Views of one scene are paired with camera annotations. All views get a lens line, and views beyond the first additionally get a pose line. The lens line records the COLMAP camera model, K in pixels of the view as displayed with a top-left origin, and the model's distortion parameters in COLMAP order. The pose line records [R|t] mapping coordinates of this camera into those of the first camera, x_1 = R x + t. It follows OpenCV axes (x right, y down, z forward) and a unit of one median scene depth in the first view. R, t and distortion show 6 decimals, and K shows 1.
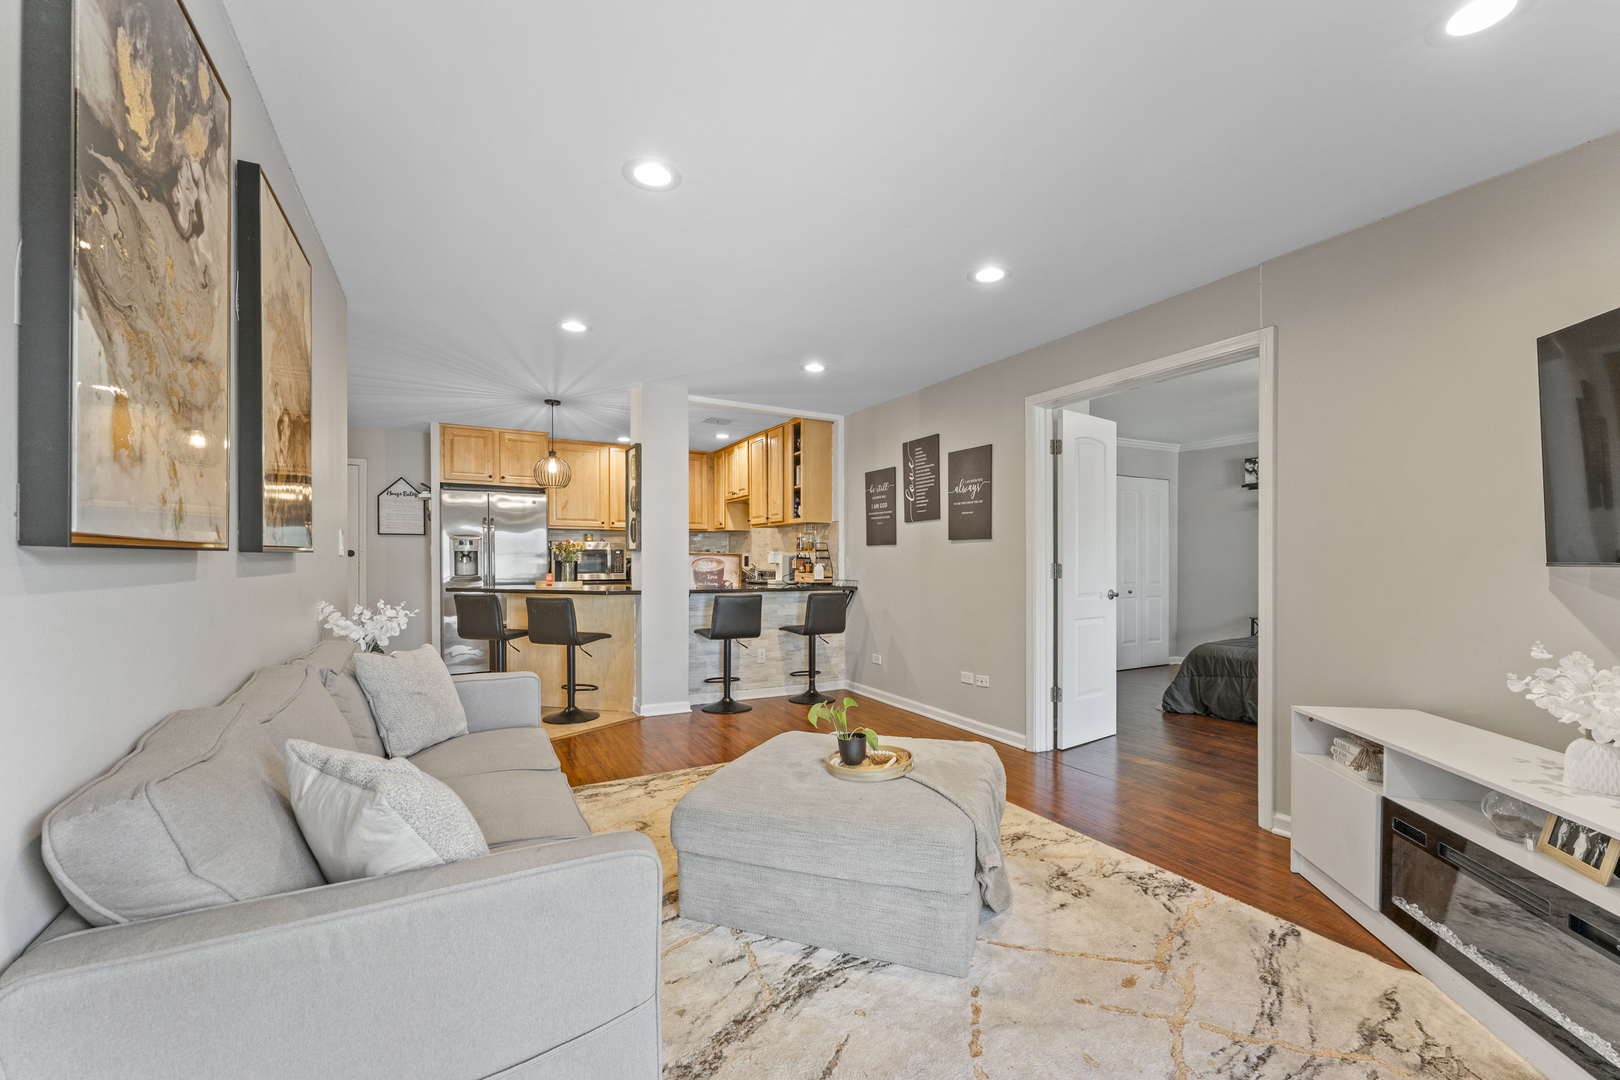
lens RADIAL K [[649.7, 0, 812.0], [0, 649.7, 567.8], [0, 0, 1]] dist [0.001864, -0.000489]
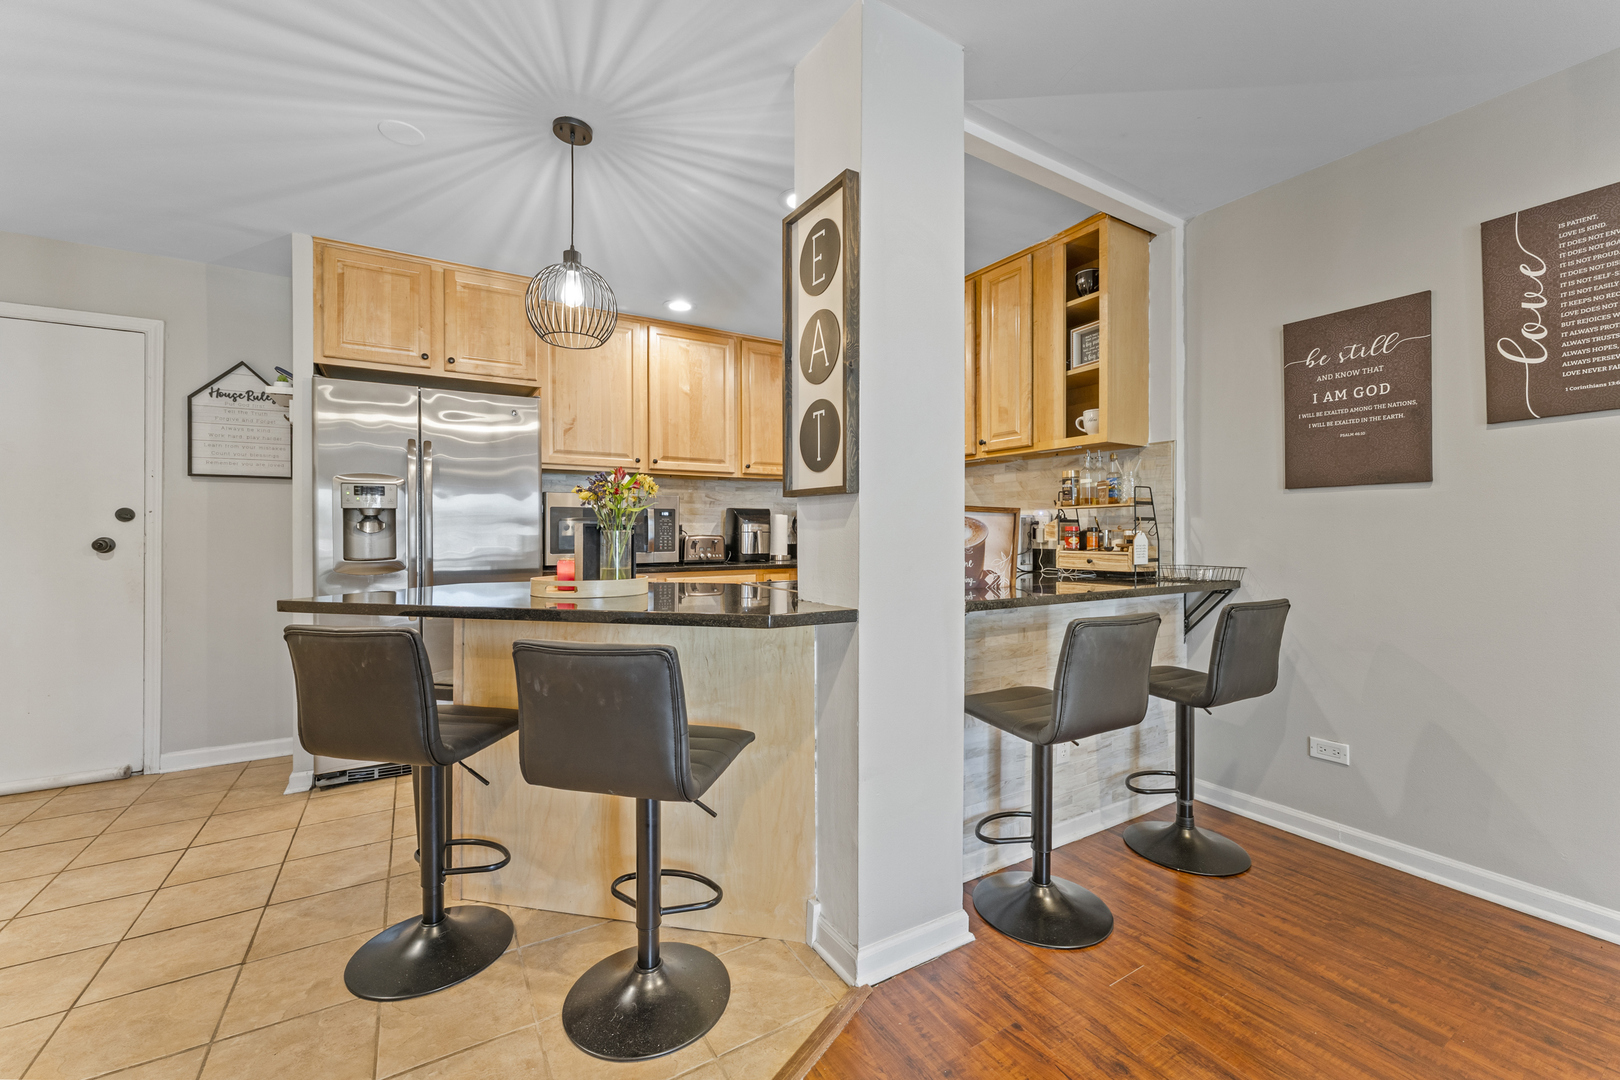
lens RADIAL K [[649.7, 0, 809.1], [0, 649.7, 530.3], [0, 0, 1]] dist [0.001864, -0.000489]
pose [[0.998921, -0.004207, 0.046257, -0.246686], [0.004919, 0.999871, -0.015292, -0.000884], [-0.046186, 0.015503, 0.998813, 0.538819]]
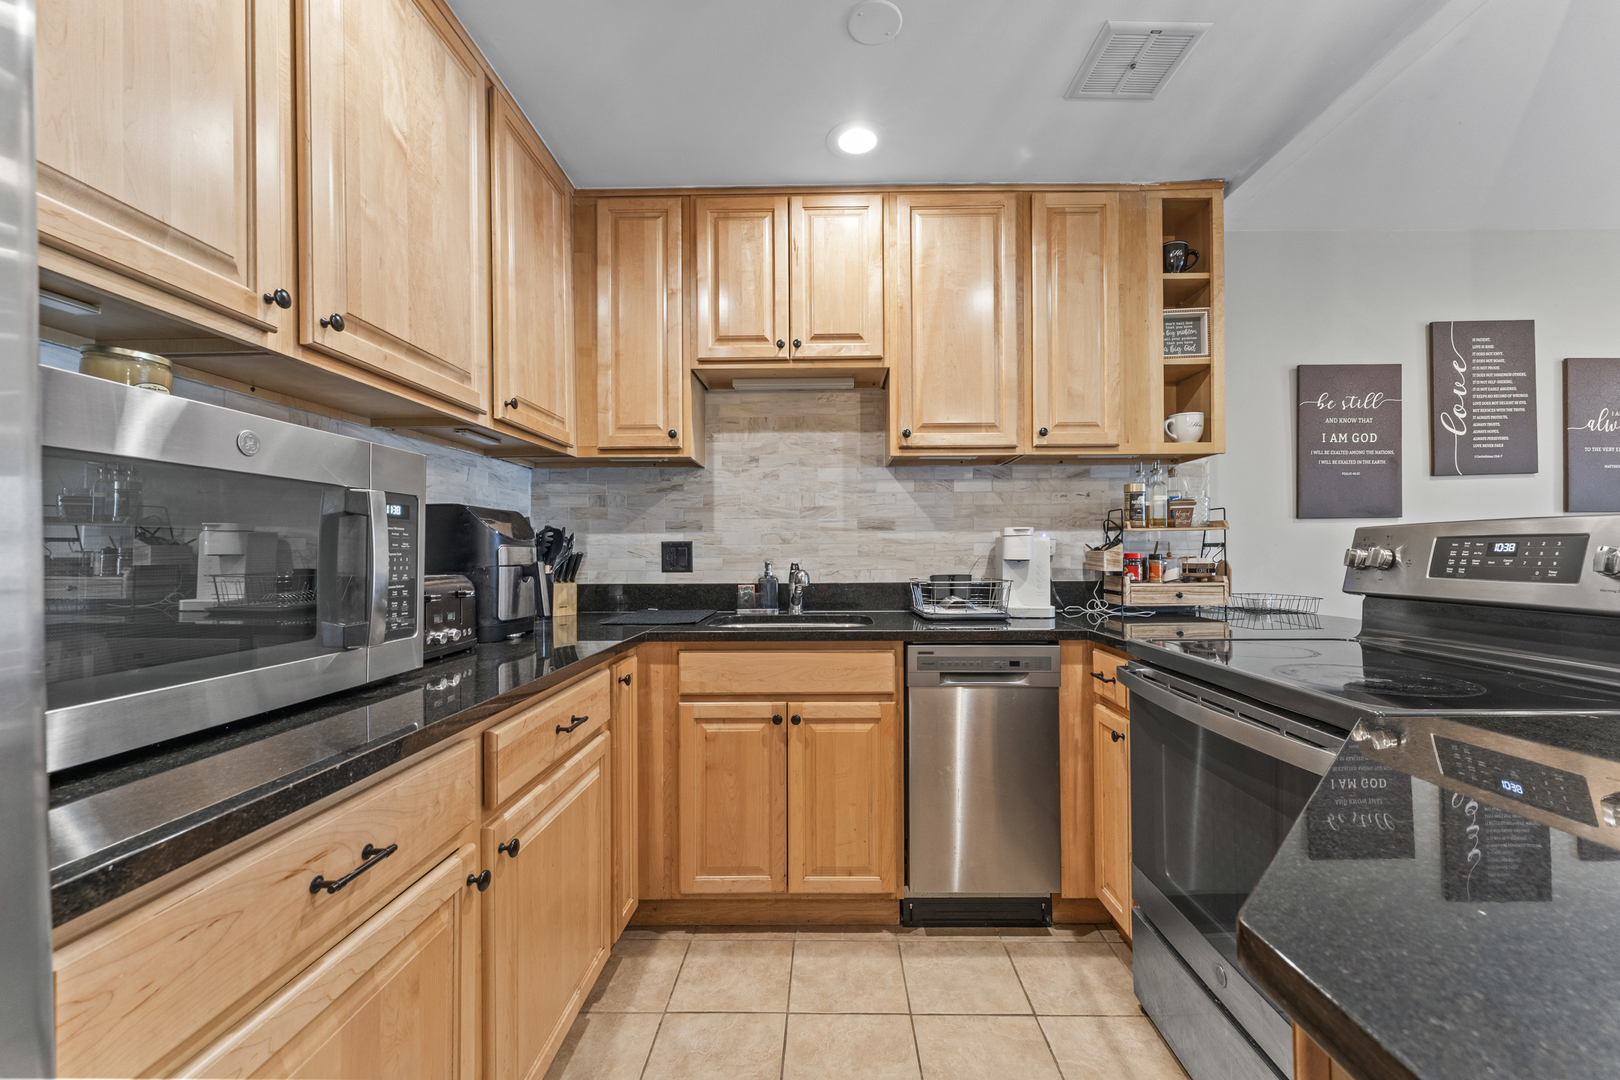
lens RADIAL K [[649.7, 0, 813.6], [0, 649.7, 550.9], [0, 0, 1]] dist [0.001864, -0.000489]
pose [[0.494588, -0.001335, 0.869126, -0.476662], [0.017928, 0.999802, -0.008667, -0.011946], [-0.868942, 0.019868, 0.494514, 1.011099]]
